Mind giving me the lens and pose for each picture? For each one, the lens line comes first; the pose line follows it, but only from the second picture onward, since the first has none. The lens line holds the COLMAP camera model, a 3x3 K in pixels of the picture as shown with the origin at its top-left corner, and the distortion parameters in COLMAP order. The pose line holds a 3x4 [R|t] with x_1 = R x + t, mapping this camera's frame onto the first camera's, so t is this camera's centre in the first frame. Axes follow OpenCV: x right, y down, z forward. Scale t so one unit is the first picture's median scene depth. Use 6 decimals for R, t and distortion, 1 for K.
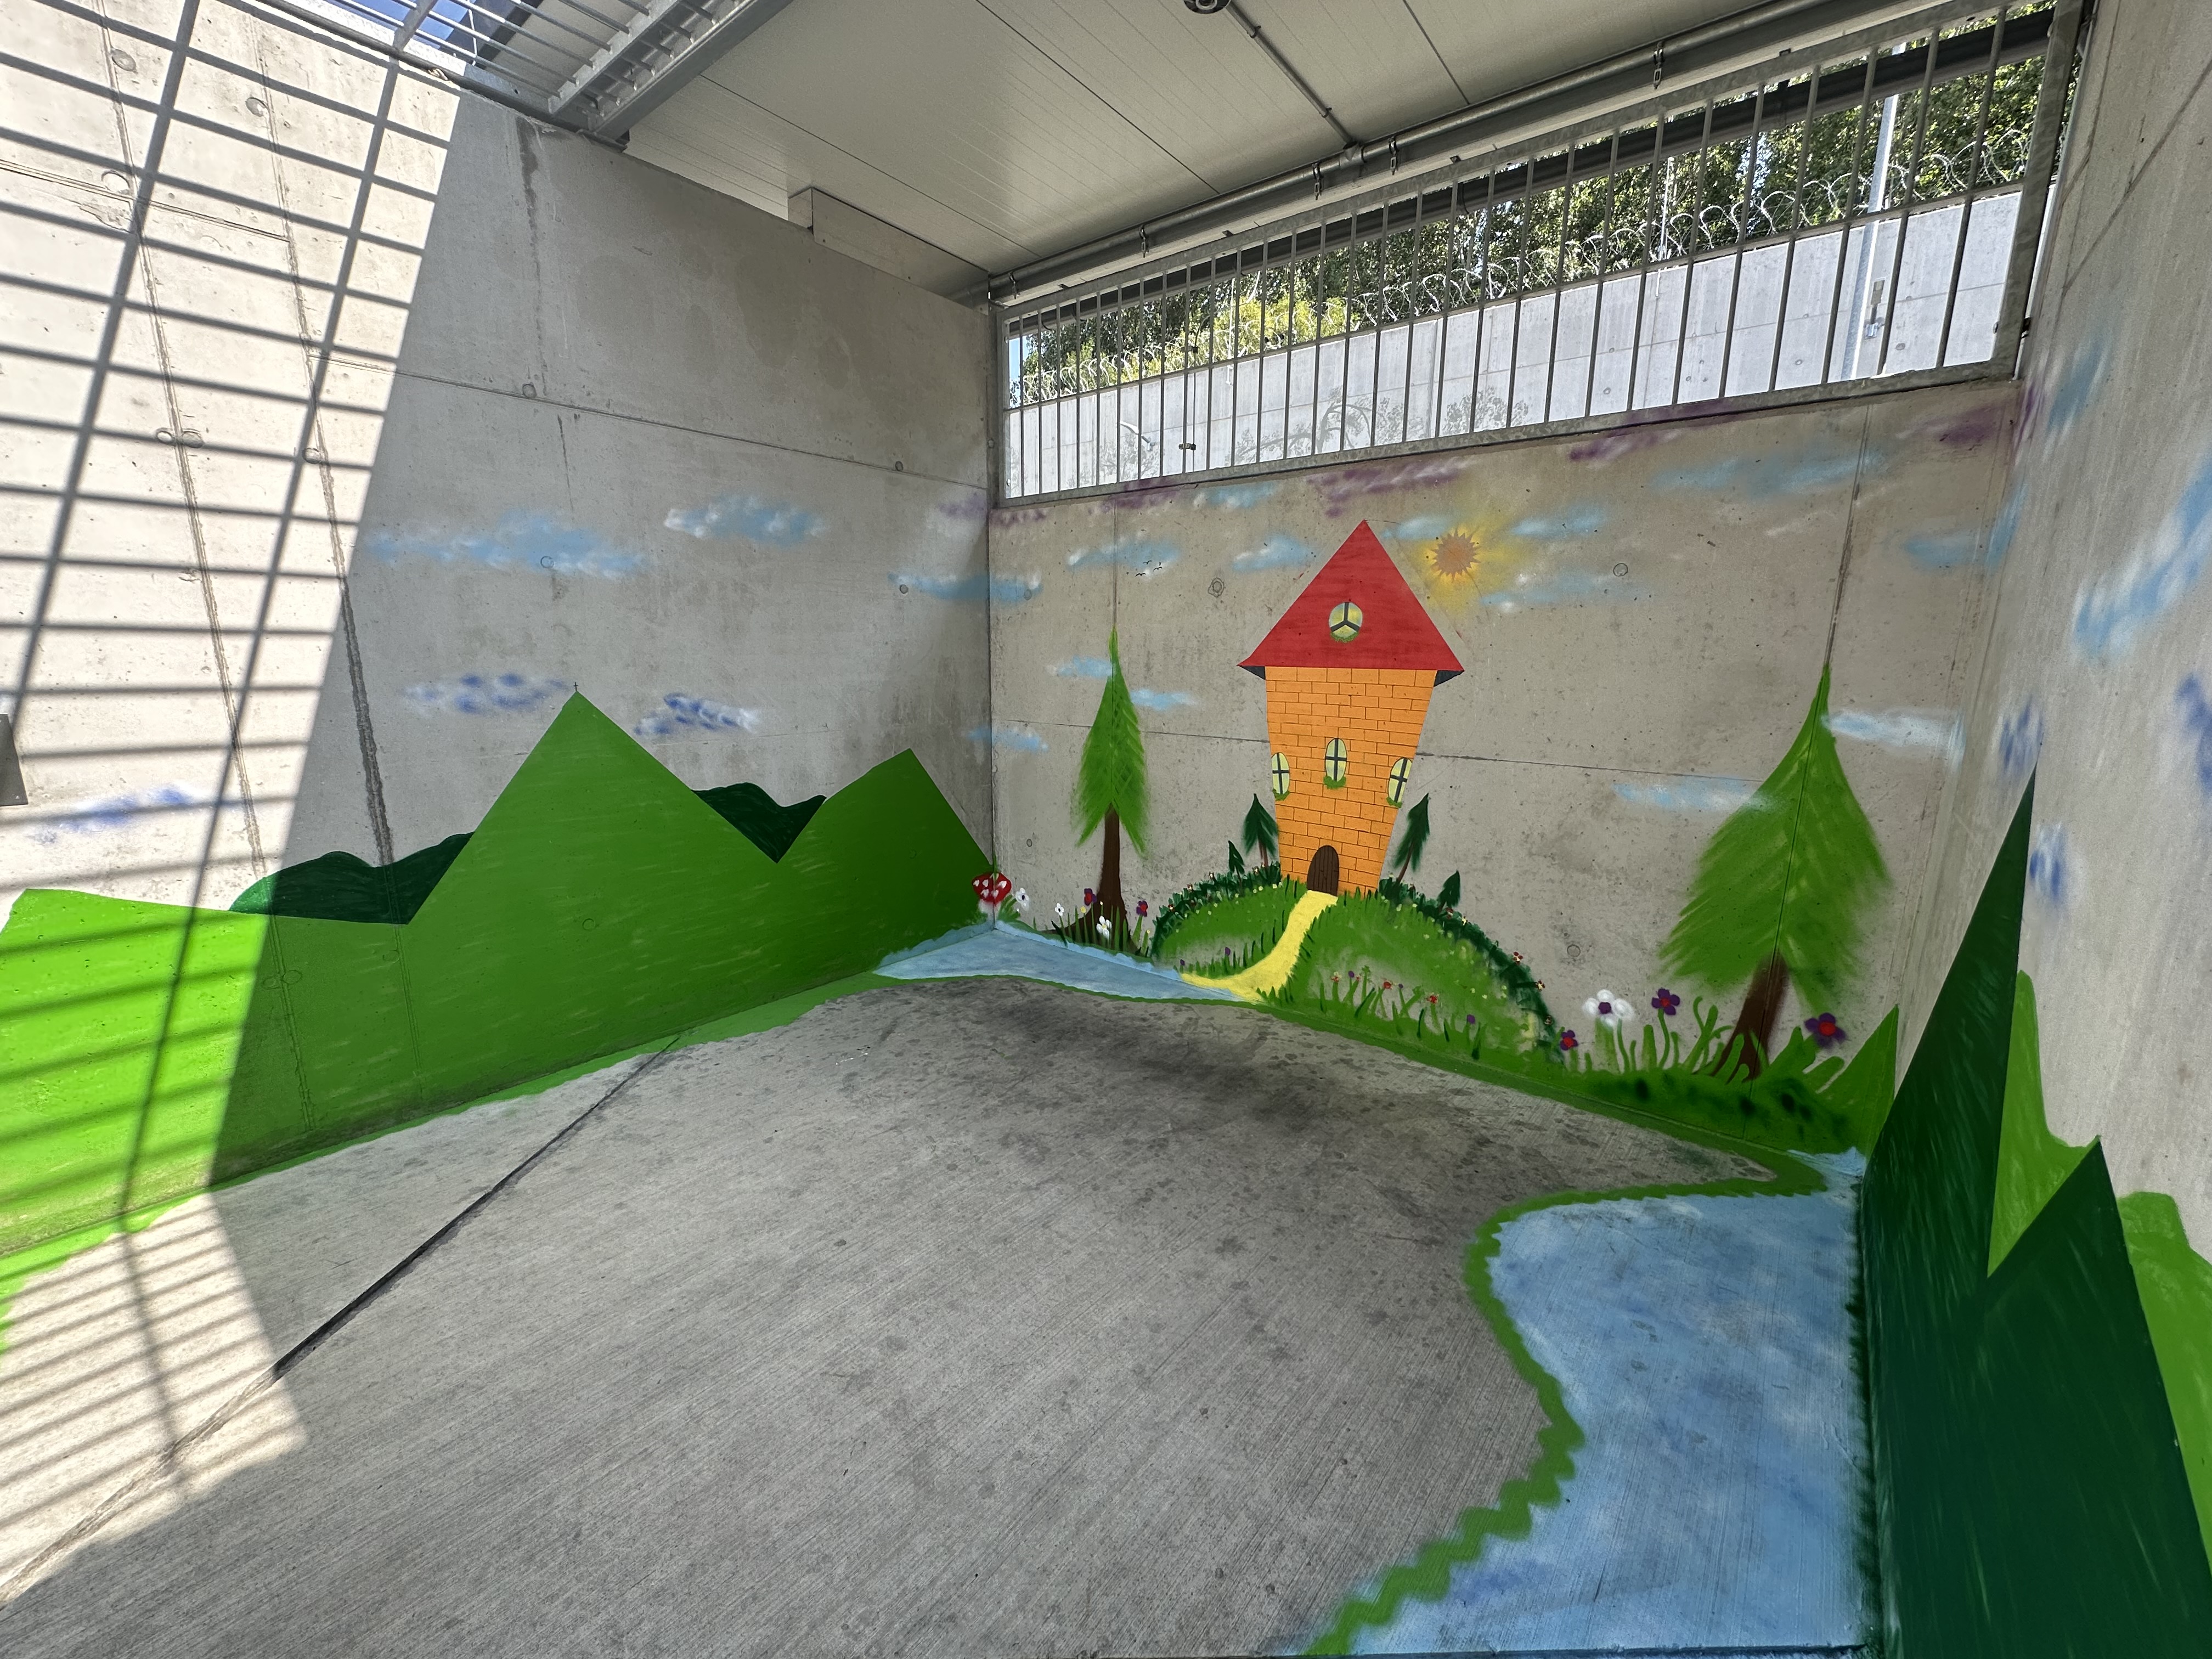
lens RADIAL K [[883.5, 0, 1108.1], [0, 883.5, 829.7], [0, 0, 1]] dist [-0.002151, -0.000419]
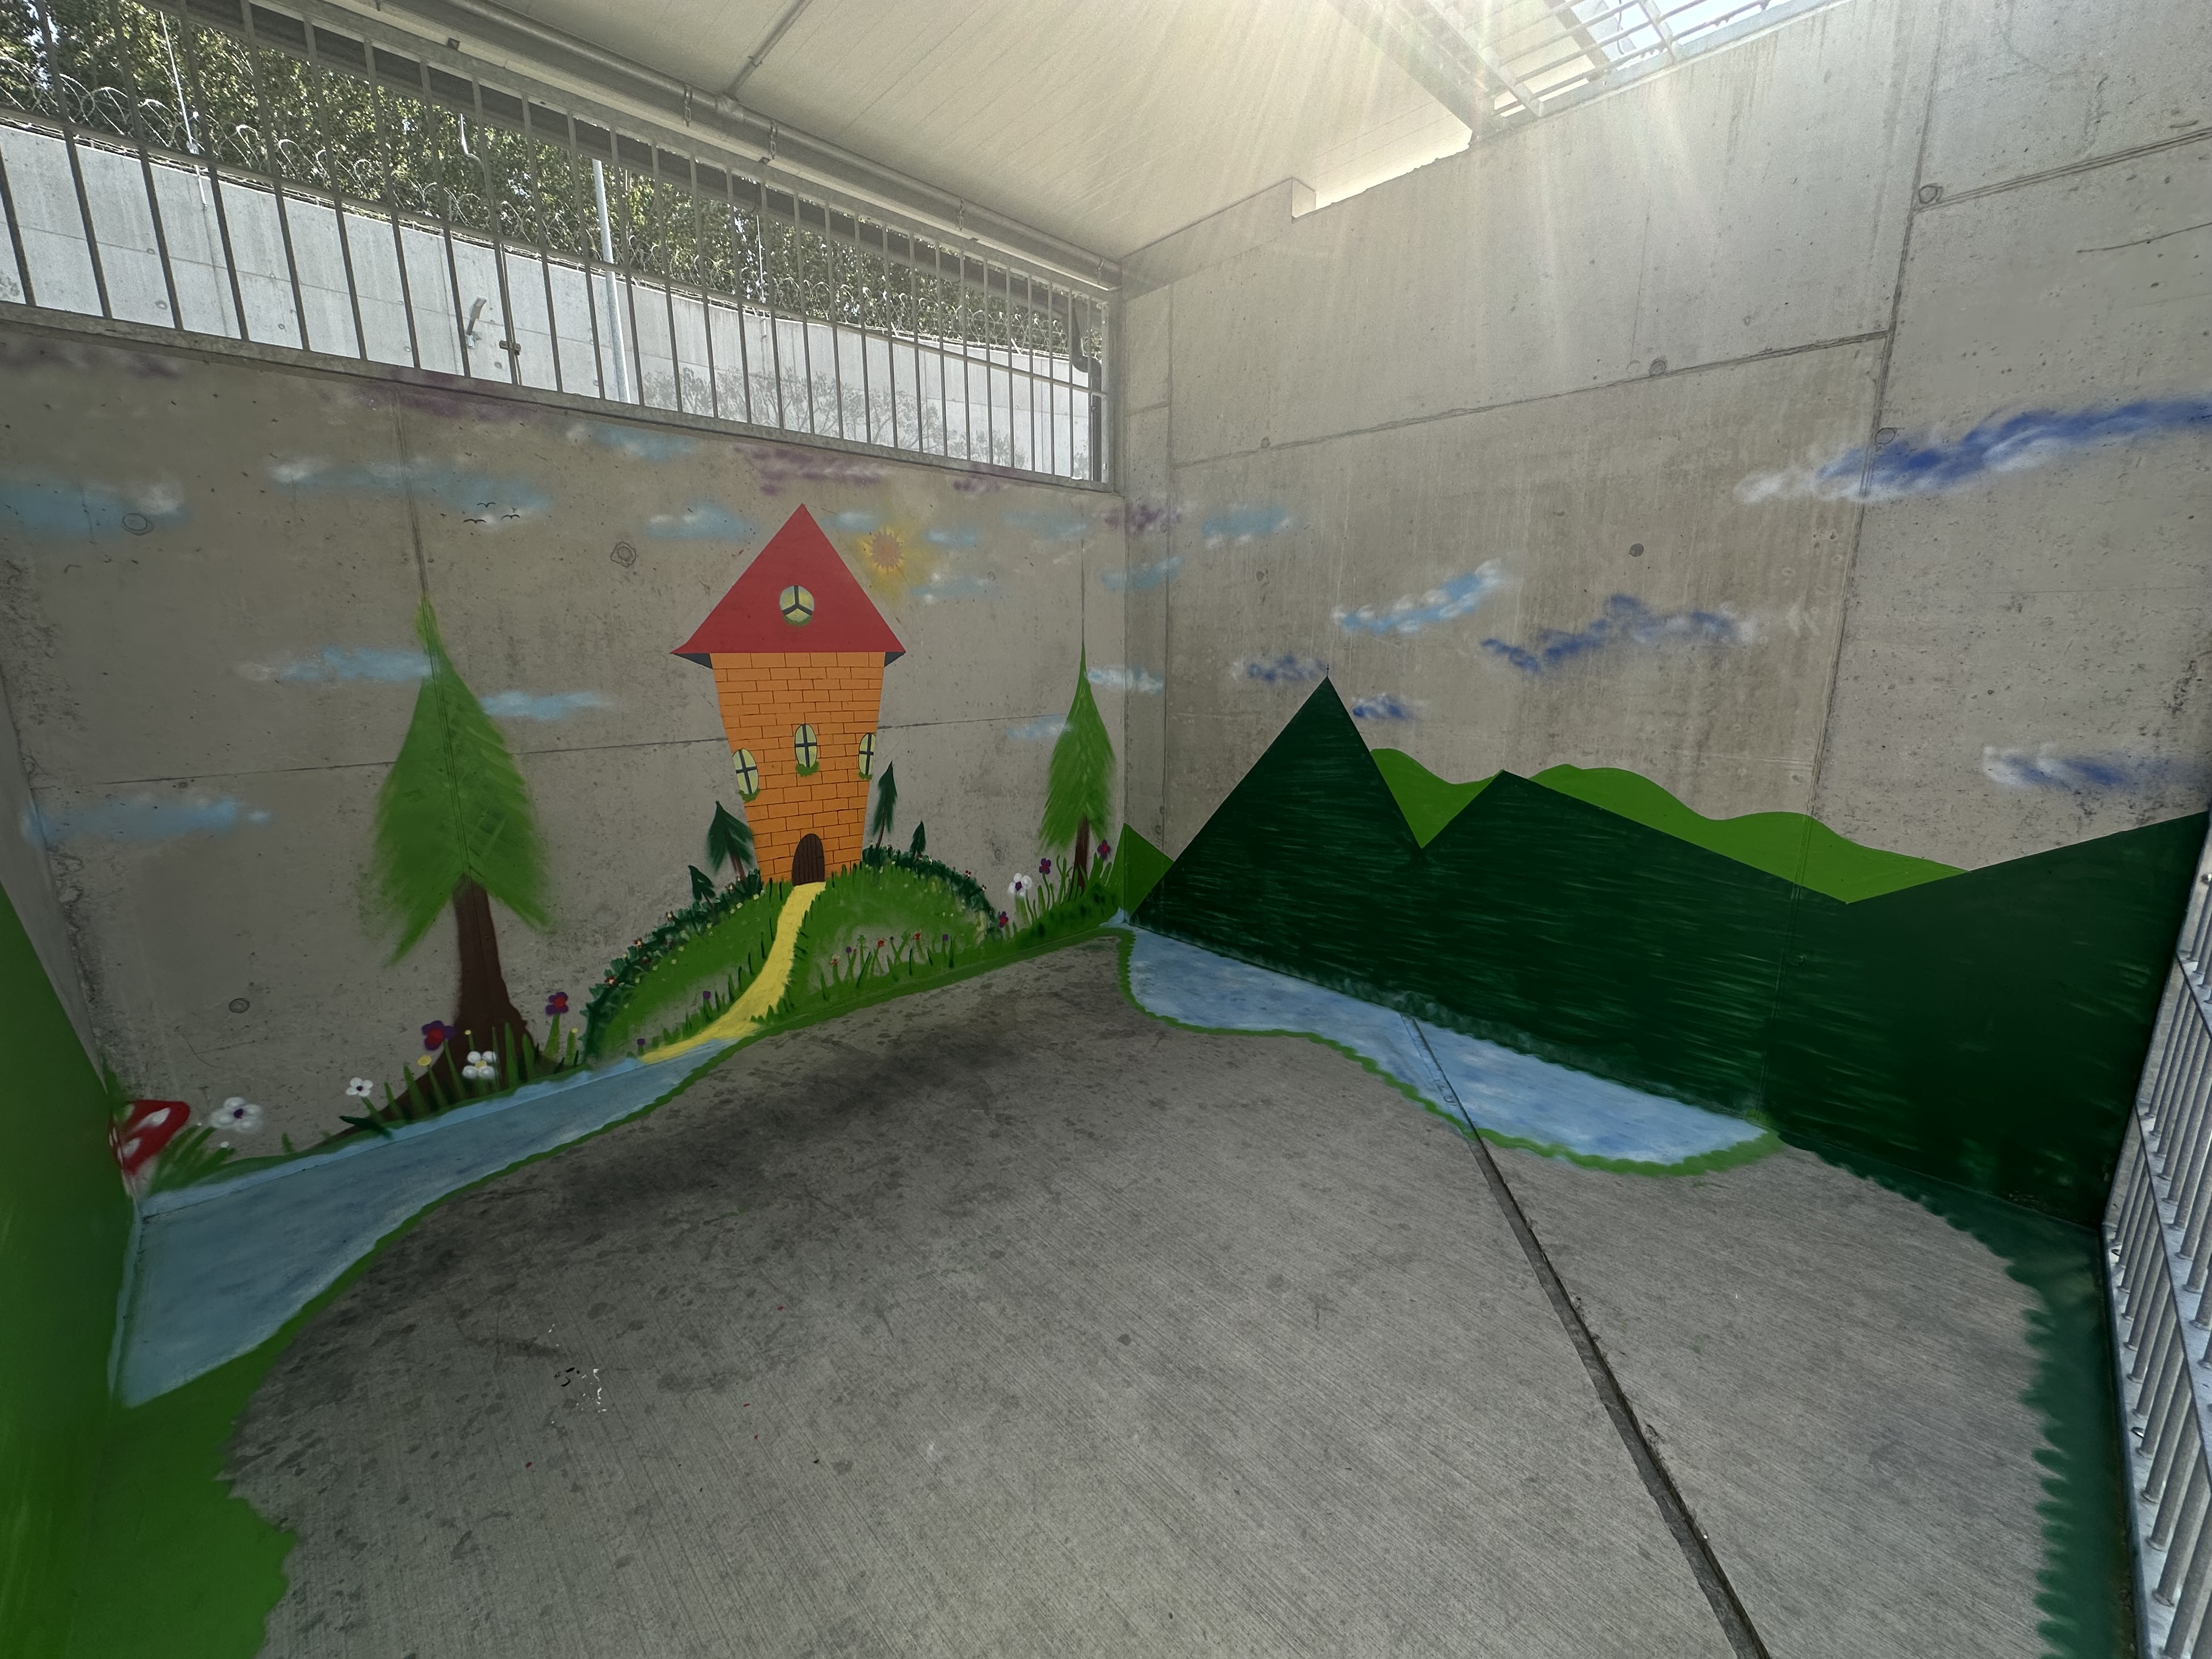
lens RADIAL K [[883.5, 0, 1108.1], [0, 883.5, 829.7], [0, 0, 1]] dist [-0.002151, -0.000419]
pose [[0.124150, -0.213048, 0.969122, -0.672469], [0.201348, 0.961768, 0.185637, -0.104019], [-0.971620, 0.172083, 0.162300, 0.527198]]
